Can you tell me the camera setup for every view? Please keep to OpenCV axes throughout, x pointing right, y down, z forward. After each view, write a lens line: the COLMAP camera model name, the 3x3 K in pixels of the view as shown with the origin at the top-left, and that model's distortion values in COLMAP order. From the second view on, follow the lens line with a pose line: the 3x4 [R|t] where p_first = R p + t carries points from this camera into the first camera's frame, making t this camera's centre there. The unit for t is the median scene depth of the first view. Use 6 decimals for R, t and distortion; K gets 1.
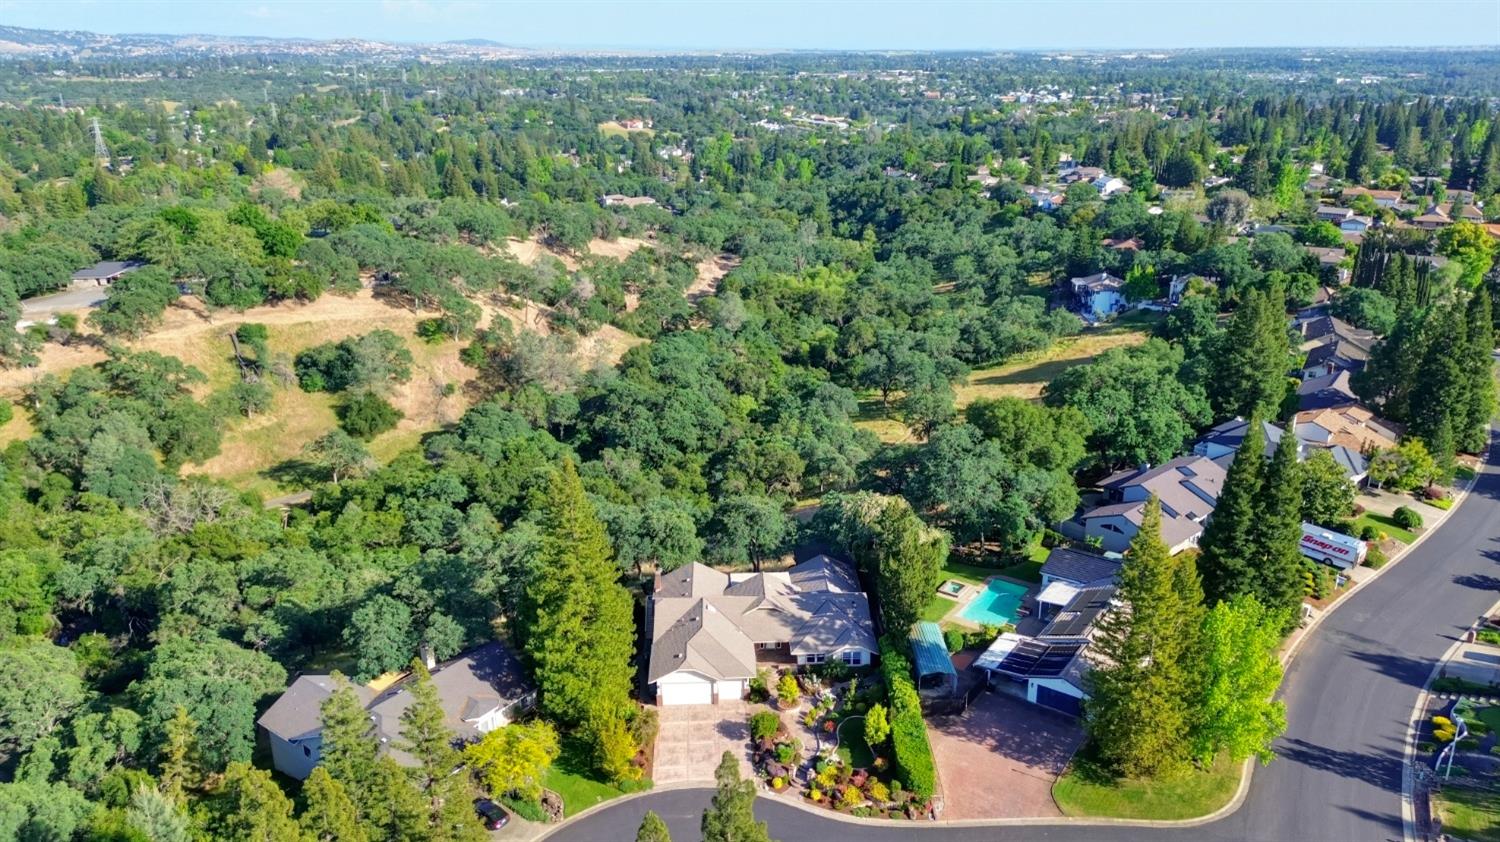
lens RADIAL K [[1081.7, 0, 757.8], [0, 1081.7, 393.8], [0, 0, 1]] dist [0.069731, -0.075712]
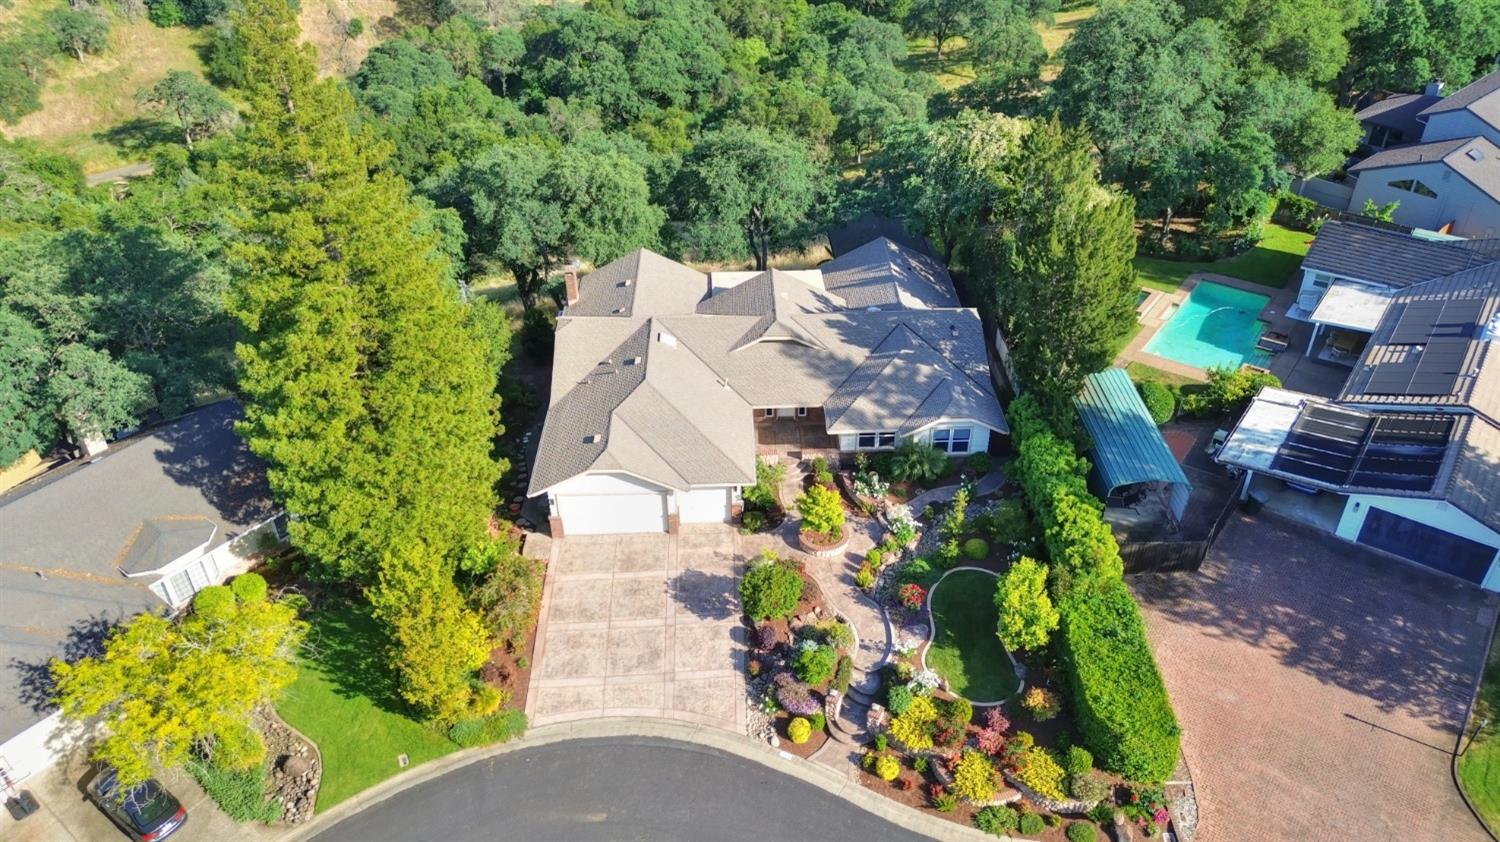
lens RADIAL K [[1081.7, 0, 760.5], [0, 1081.7, 428.8], [0, 0, 1]] dist [0.069731, -0.075712]
pose [[0.999938, 0.004807, -0.009999, 0.004811], [-0.001639, 0.955383, 0.295365, 0.088839], [0.010973, -0.295330, 0.955332, 0.504712]]
